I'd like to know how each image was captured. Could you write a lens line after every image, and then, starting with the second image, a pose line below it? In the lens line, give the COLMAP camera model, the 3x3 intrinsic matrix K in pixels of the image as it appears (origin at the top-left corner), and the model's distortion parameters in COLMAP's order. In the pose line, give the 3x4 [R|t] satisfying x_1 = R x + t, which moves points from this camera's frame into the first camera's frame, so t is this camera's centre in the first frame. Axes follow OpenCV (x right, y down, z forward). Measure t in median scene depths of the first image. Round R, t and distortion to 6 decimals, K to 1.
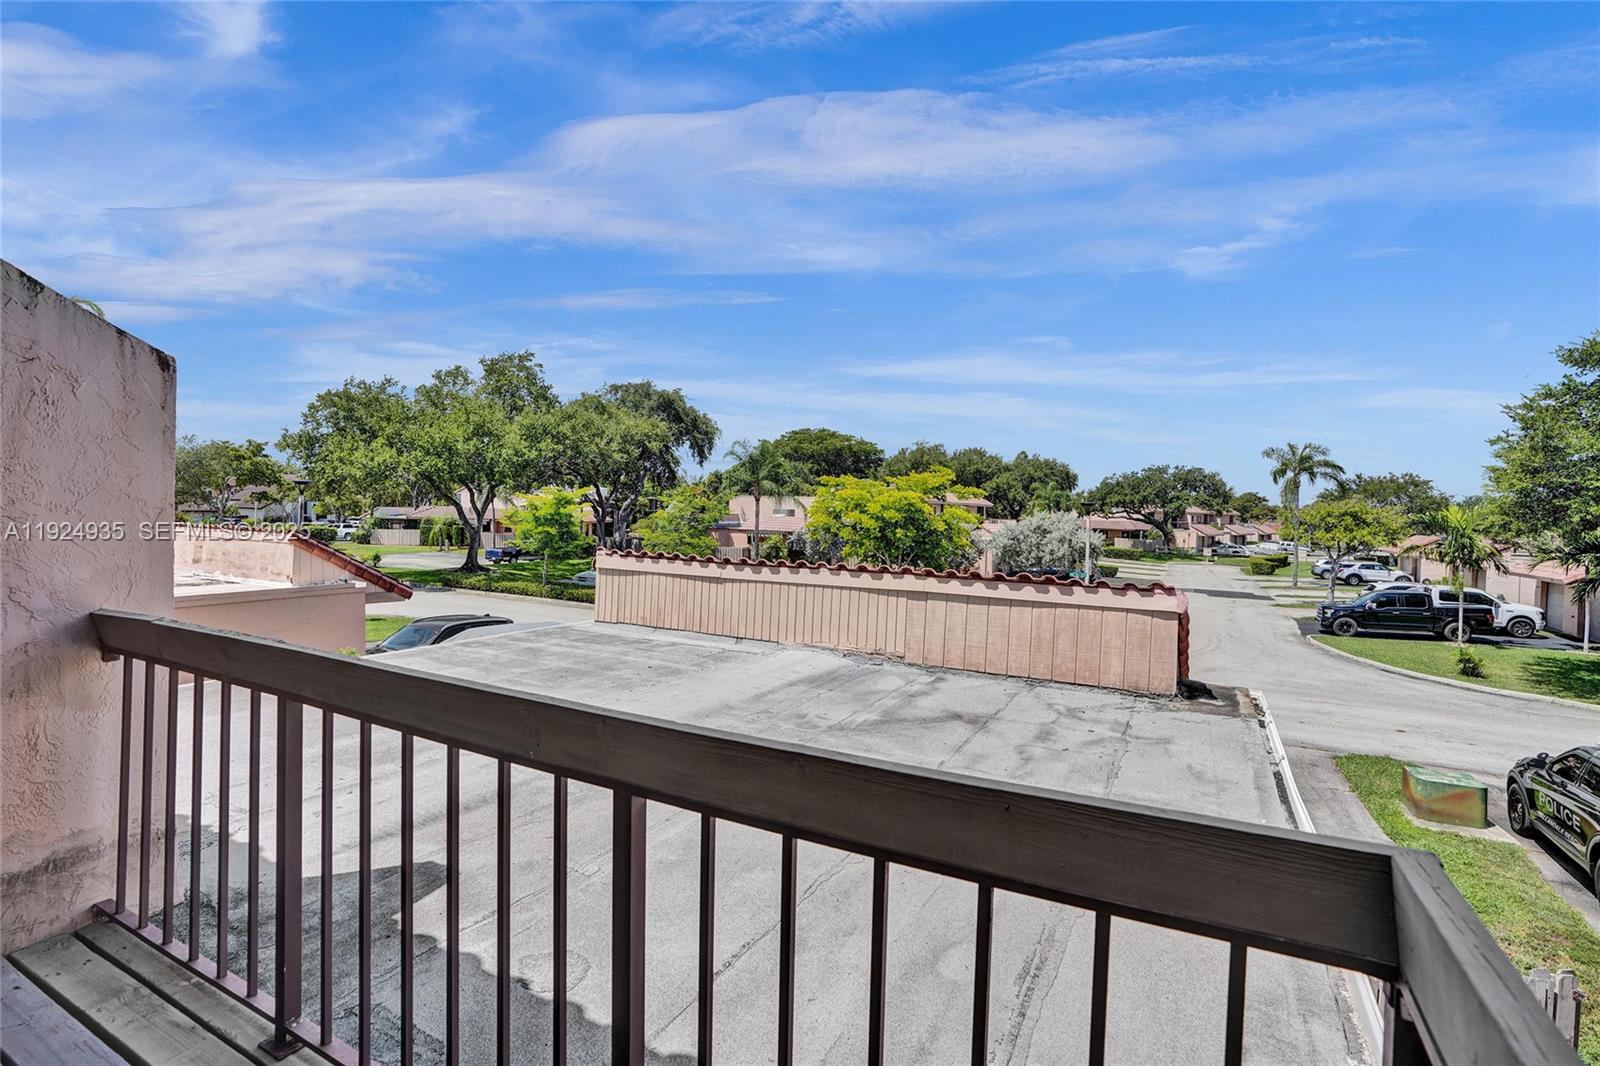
lens RADIAL K [[749.2, 0, 807.0], [0, 749.2, 544.5], [0, 0, 1]] dist [-0.065536, 0.028592]
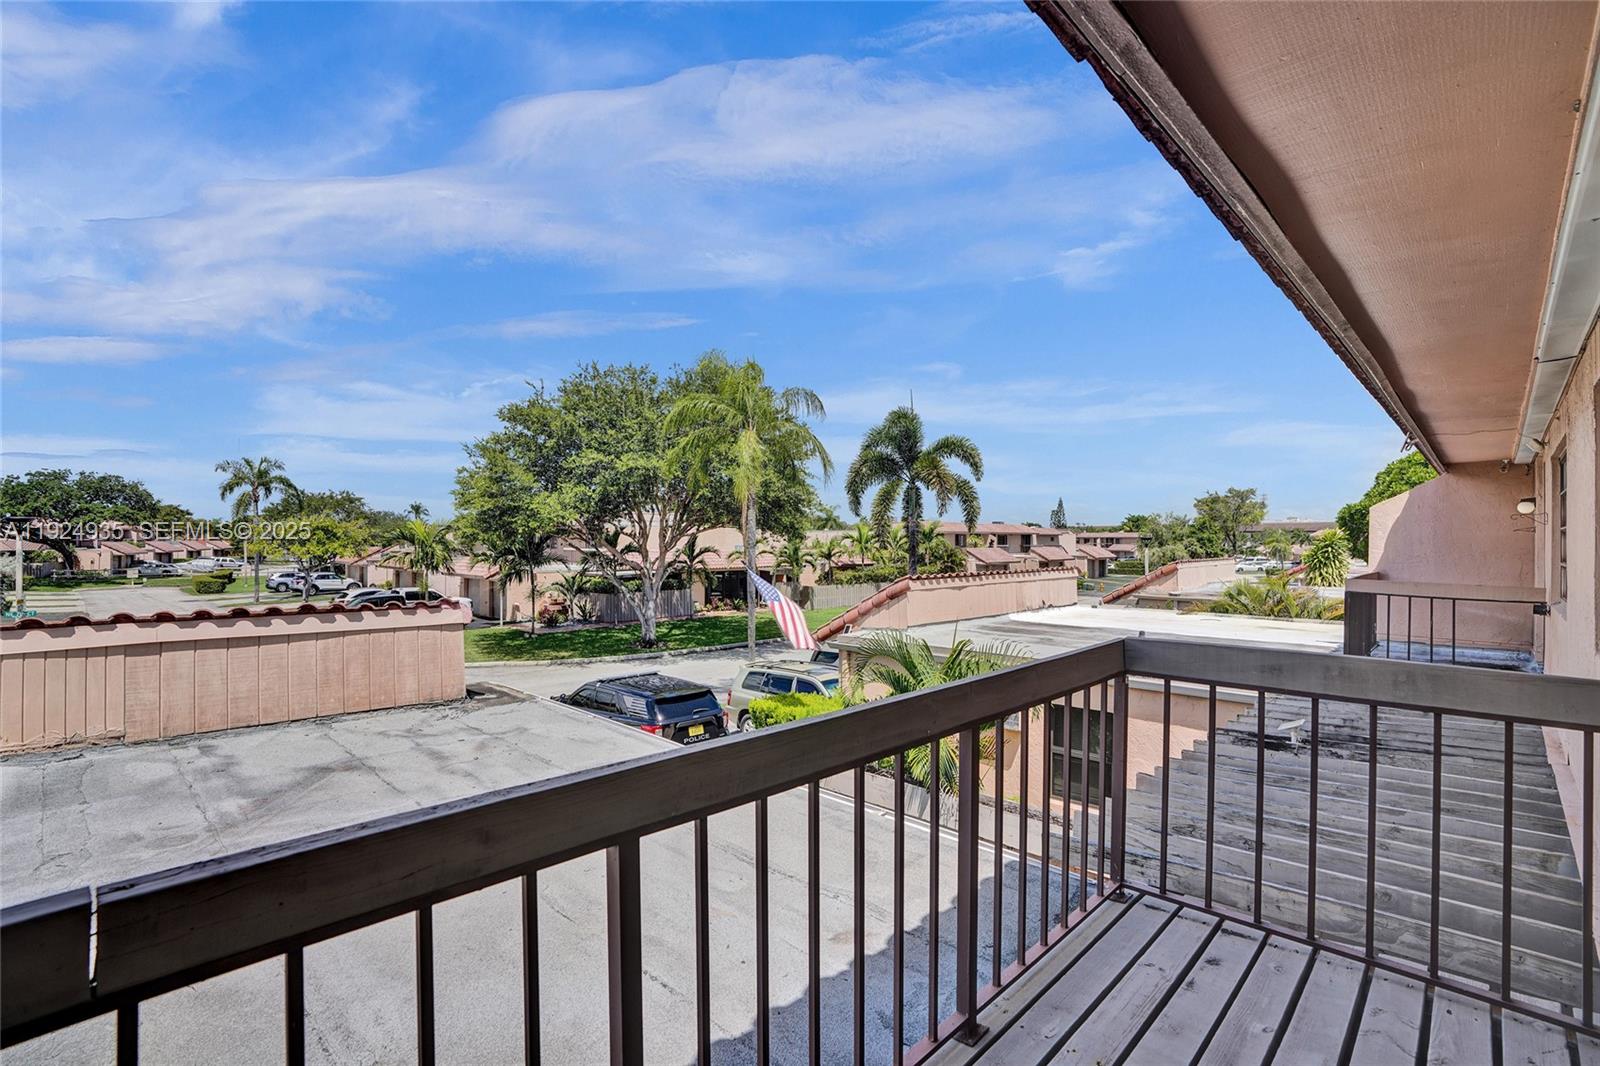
lens RADIAL K [[740.1, 0, 799.0], [0, 740.1, 528.2], [0, 0, 1]] dist [-0.073071, 0.027326]
pose [[0.283717, -0.008155, 0.958873, -0.342069], [0.046892, 0.998885, -0.005379, -0.018721], [-0.957761, 0.046490, 0.283783, 0.154346]]
